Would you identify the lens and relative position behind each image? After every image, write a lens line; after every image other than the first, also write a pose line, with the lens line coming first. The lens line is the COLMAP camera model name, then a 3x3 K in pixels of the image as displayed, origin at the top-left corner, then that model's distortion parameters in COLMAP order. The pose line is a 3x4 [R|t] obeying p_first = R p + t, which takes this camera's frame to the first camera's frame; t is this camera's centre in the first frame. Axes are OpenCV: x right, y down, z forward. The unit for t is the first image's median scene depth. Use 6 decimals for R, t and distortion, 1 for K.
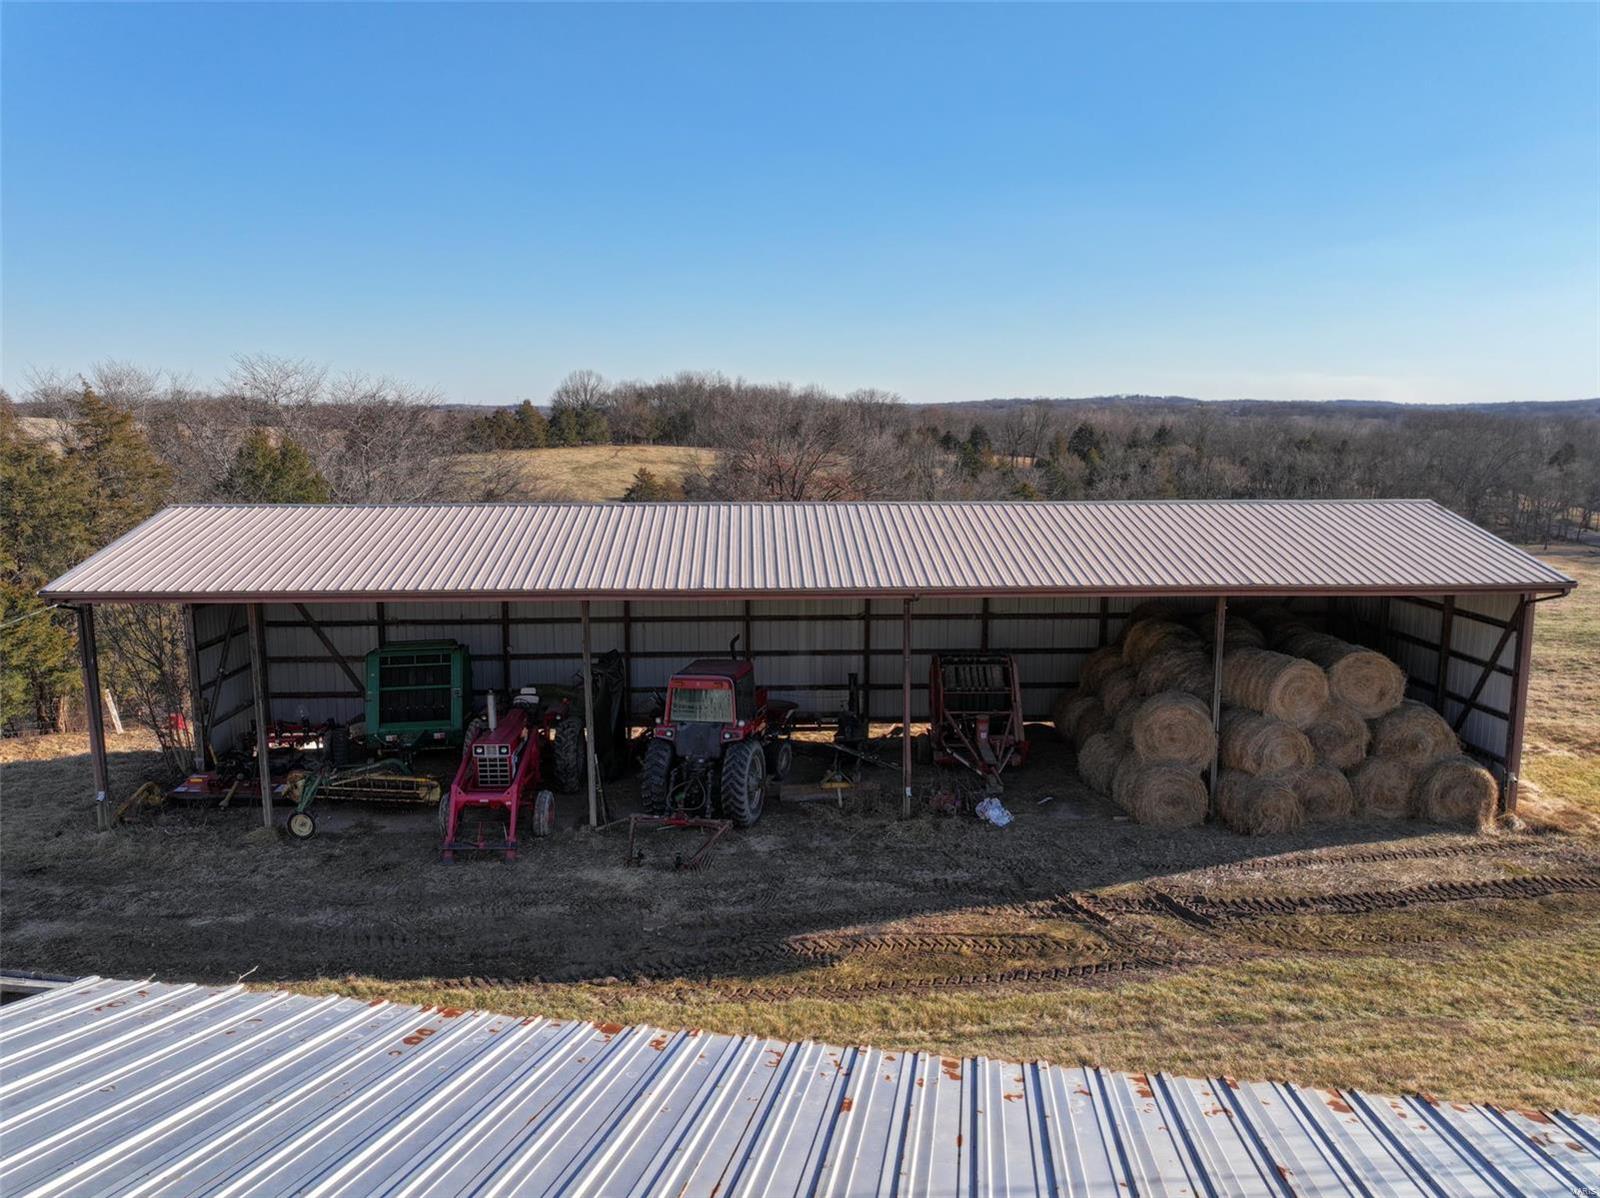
lens RADIAL K [[1132.3, 0, 800.0], [0, 1132.3, 599.0], [0, 0, 1]] dist [-0.002041, 0.001411]
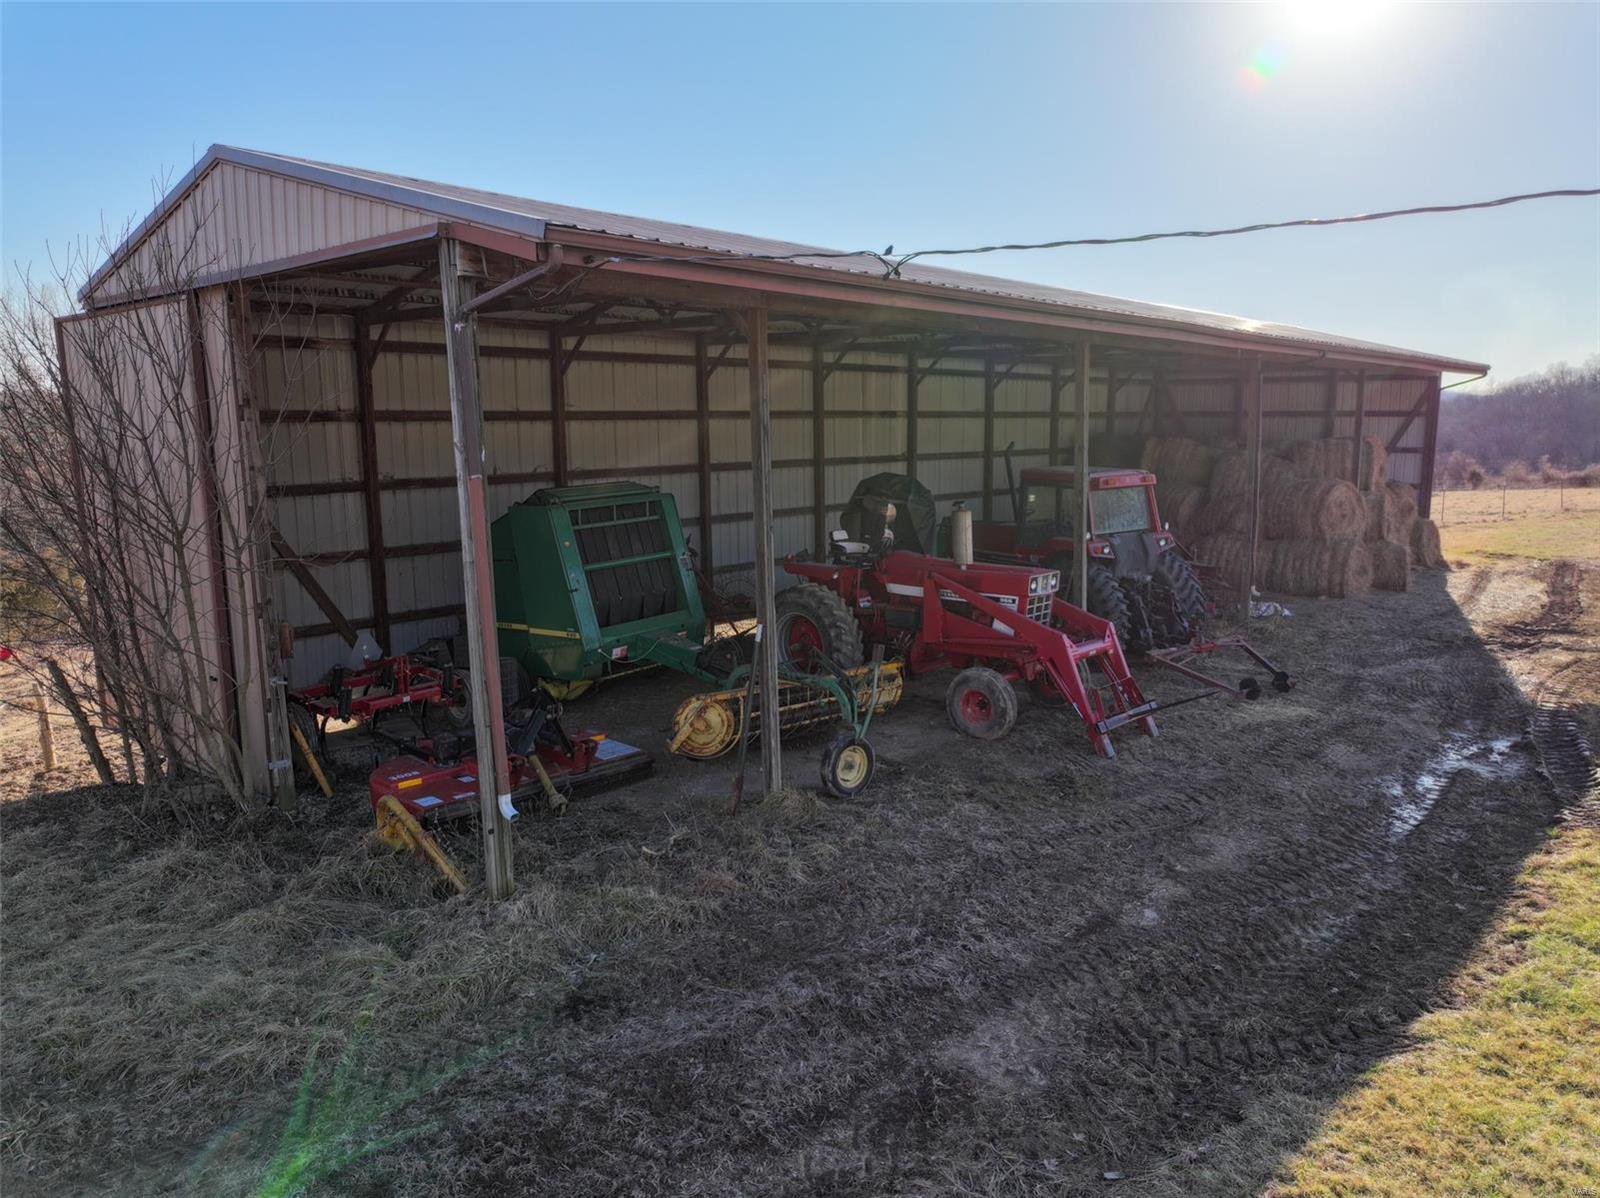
lens RADIAL K [[1132.3, 0, 800.0], [0, 1132.3, 599.0], [0, 0, 1]] dist [-0.002041, 0.001411]
pose [[0.696714, -0.116203, 0.707874, -0.760652], [0.116655, 0.992010, 0.048030, 0.089366], [-0.707800, 0.049114, 0.704704, 0.605113]]
